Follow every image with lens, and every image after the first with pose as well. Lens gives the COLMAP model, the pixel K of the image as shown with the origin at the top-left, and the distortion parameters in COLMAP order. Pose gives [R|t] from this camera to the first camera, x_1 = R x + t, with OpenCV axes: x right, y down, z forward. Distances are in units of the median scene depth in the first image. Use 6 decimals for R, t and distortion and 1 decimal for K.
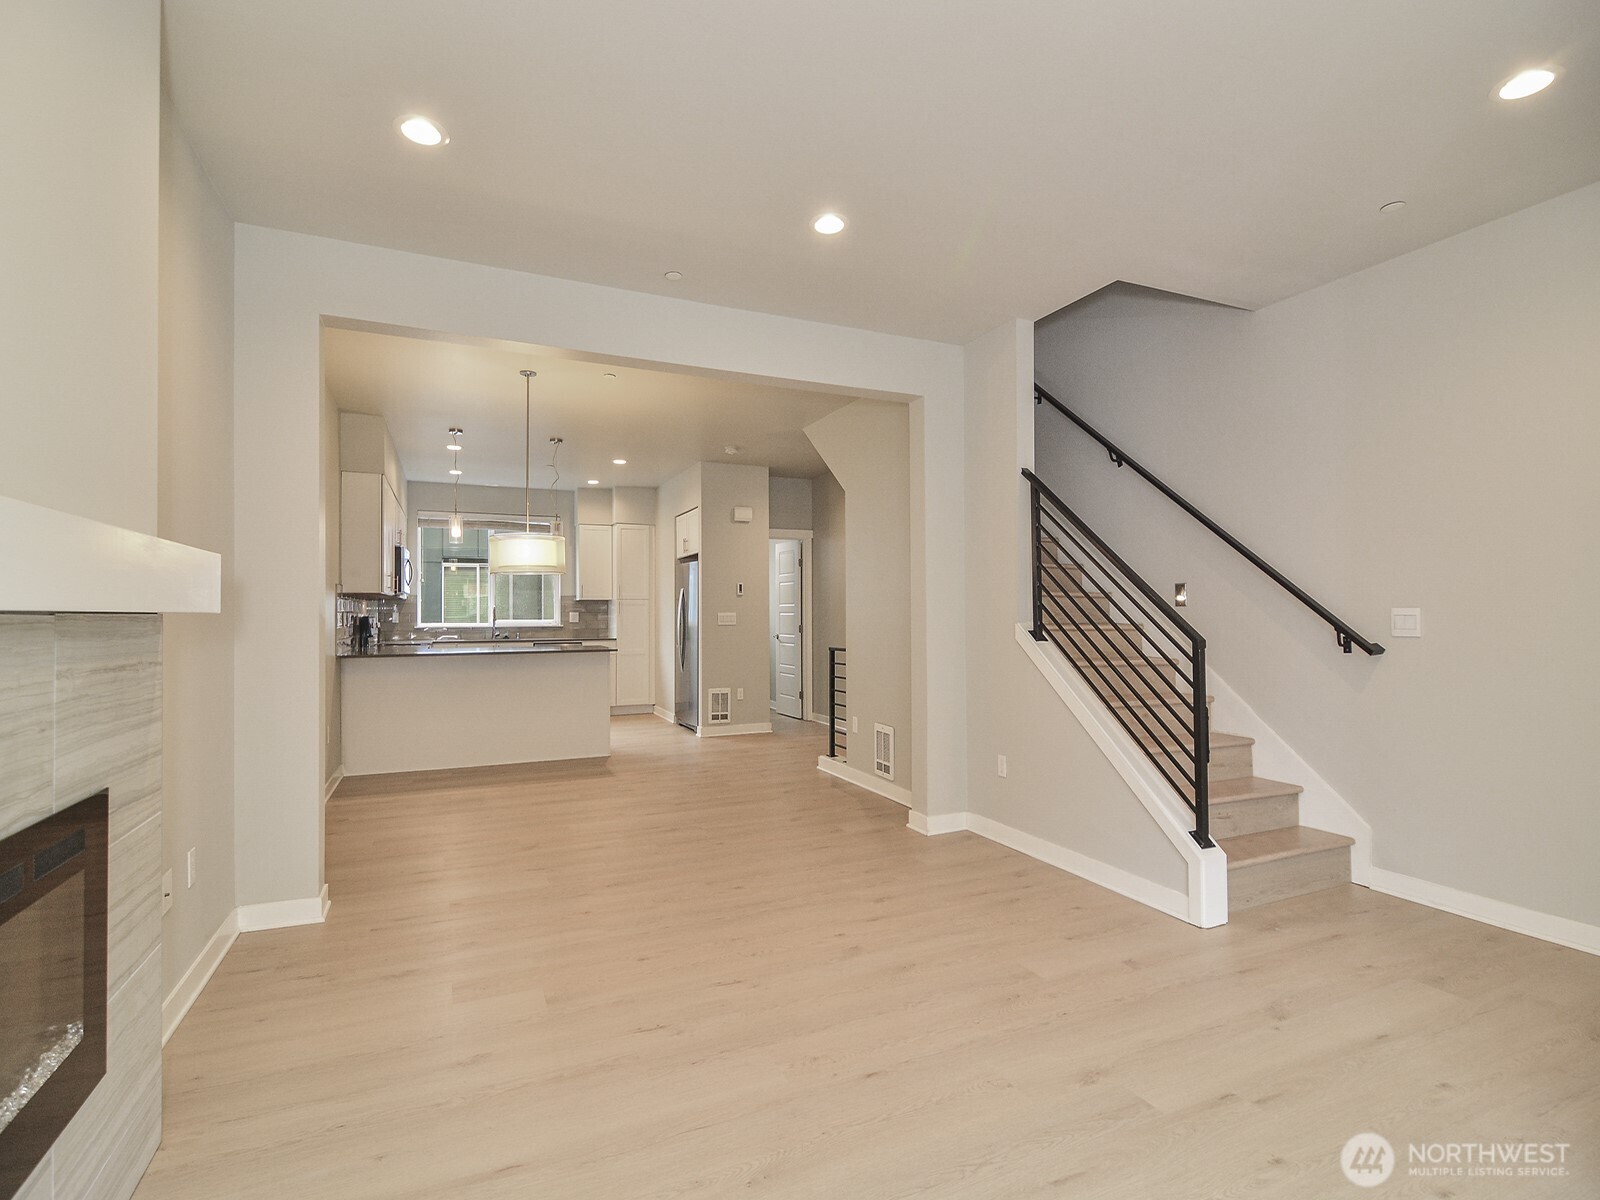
lens RADIAL K [[759.9, 0, 783.8], [0, 759.9, 604.6], [0, 0, 1]] dist [0.004331, -0.000772]
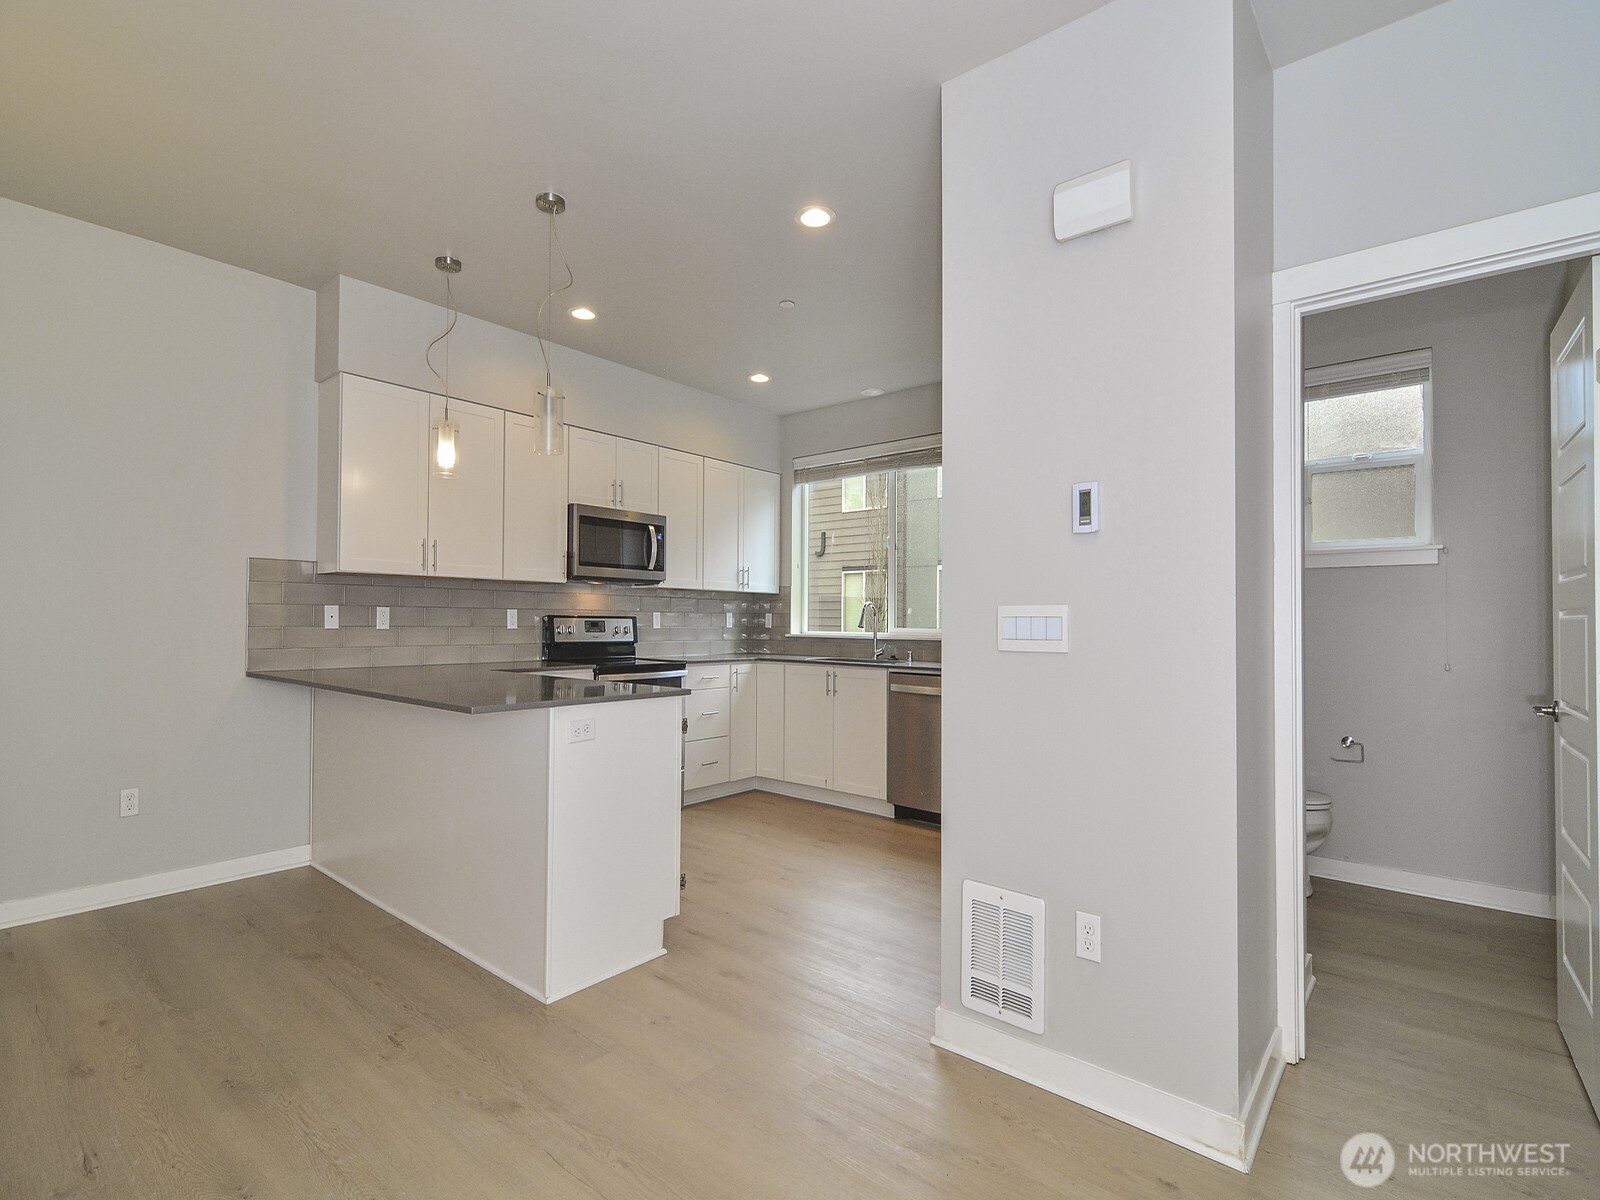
lens RADIAL K [[759.9, 0, 783.8], [0, 759.9, 604.6], [0, 0, 1]] dist [0.004331, -0.000772]
pose [[0.432538, -0.011478, -0.901543, 0.124556], [-0.000596, 0.999915, -0.013017, 0.013671], [0.901616, 0.006168, 0.432494, 0.813885]]
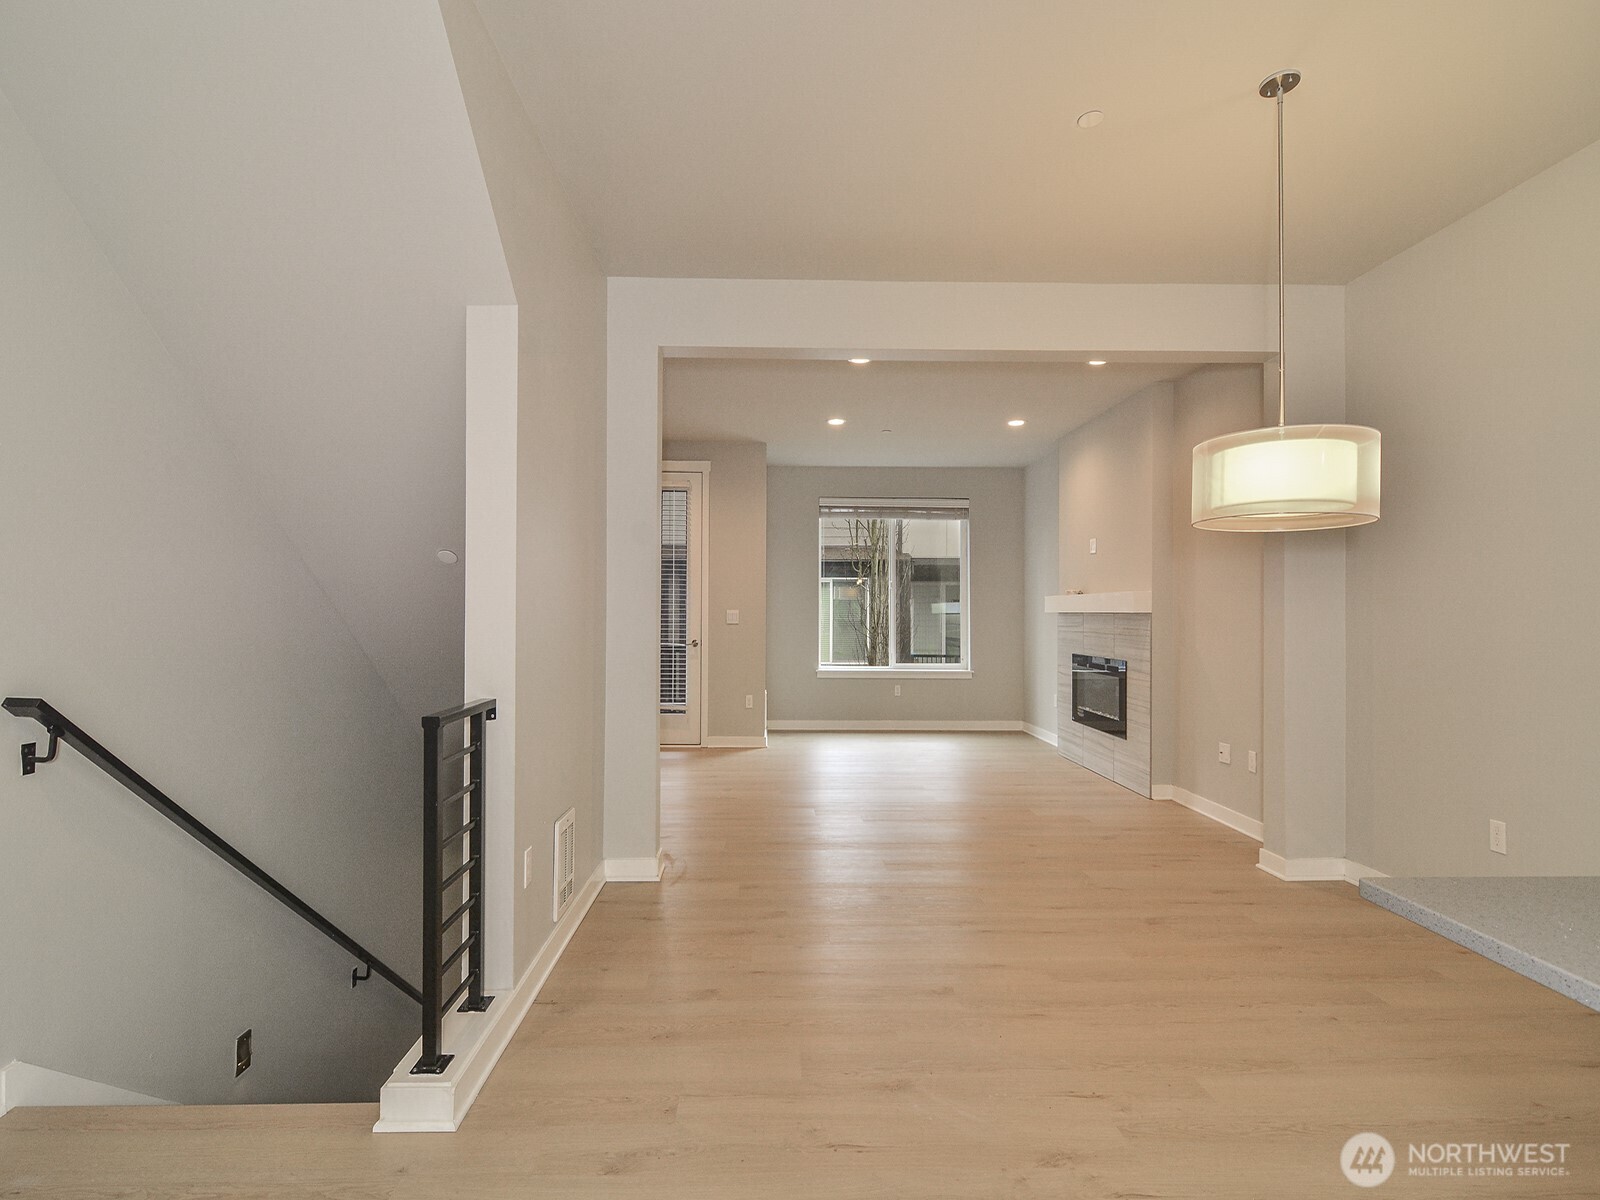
lens RADIAL K [[759.9, 0, 783.8], [0, 759.9, 604.6], [0, 0, 1]] dist [0.004331, -0.000772]
pose [[-0.924115, 0.002255, 0.382108, -0.147982], [-0.006763, 0.999729, -0.022257, 0.012156], [-0.382055, -0.023152, -0.923849, 0.960128]]
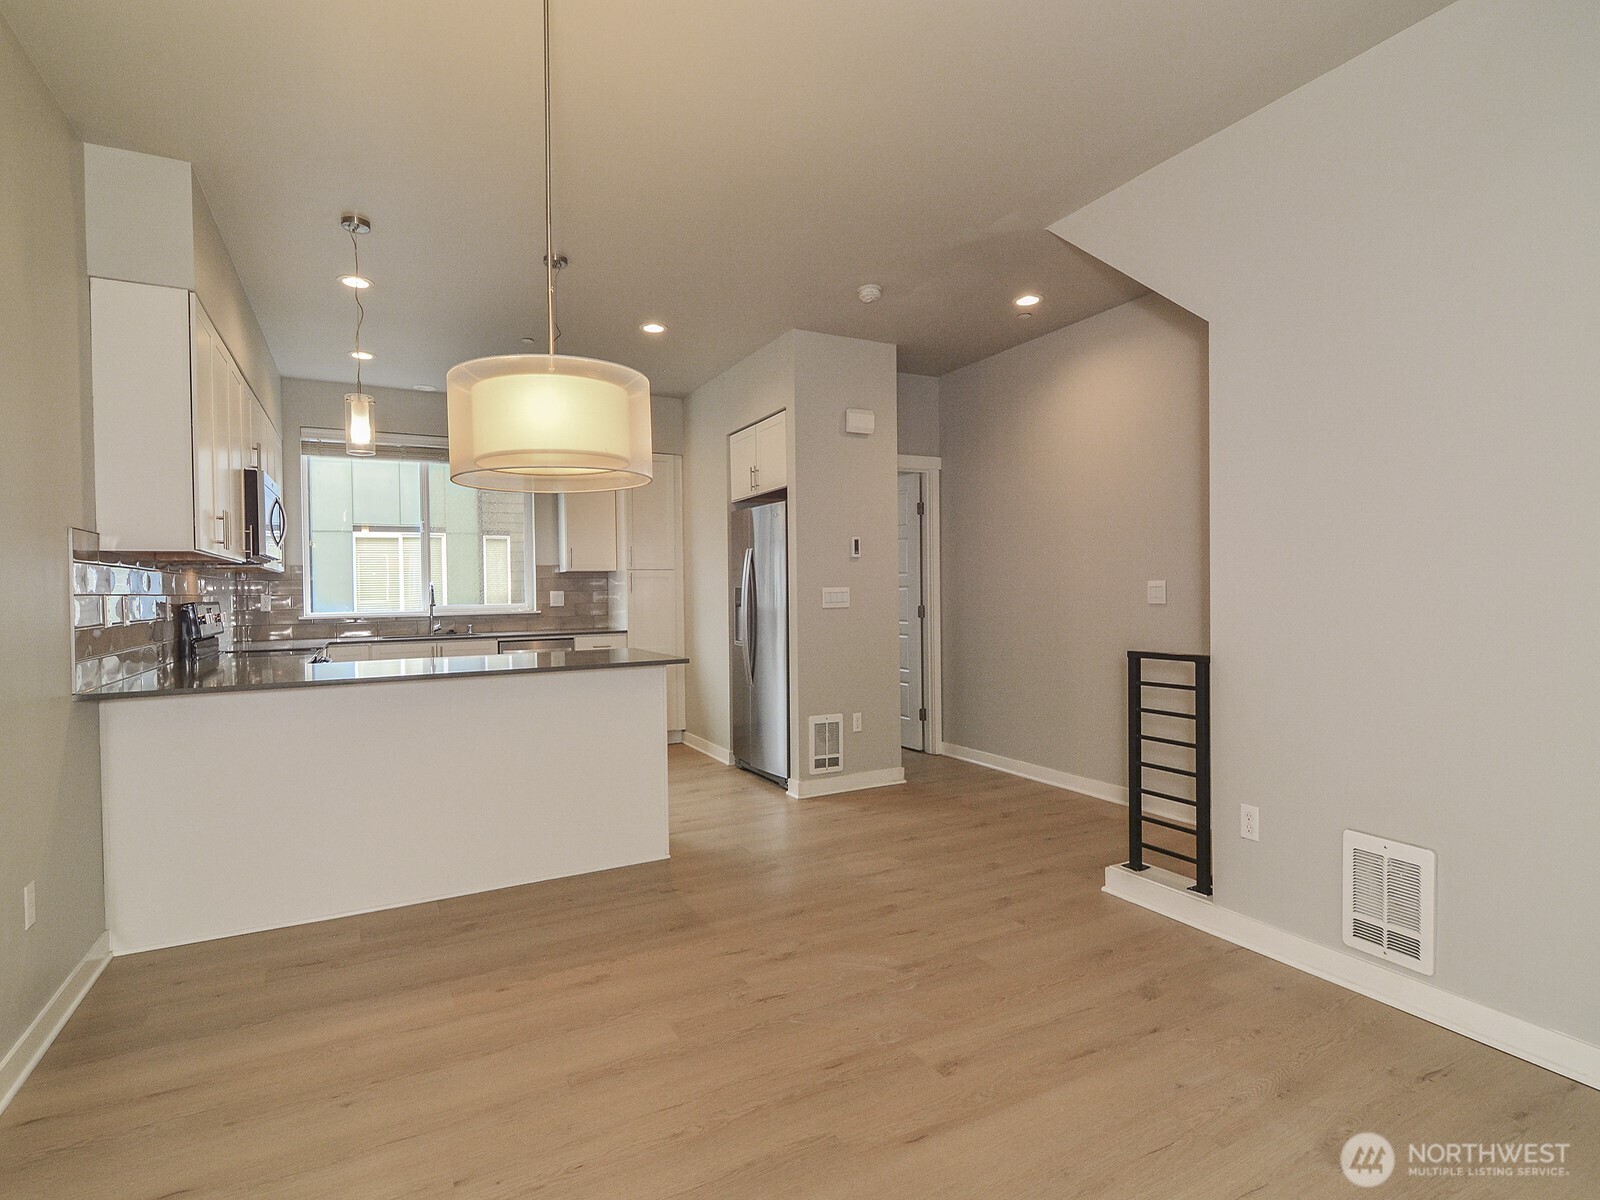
lens RADIAL K [[798.9, 0, 783.1], [0, 798.9, 599.7], [0, 0, 1]] dist [0.004763, 0.000984]
pose [[0.997874, -0.012820, 0.063904, -0.156995], [0.011388, 0.999677, 0.022730, 0.005440], [-0.064175, -0.021954, 0.997697, 0.379404]]
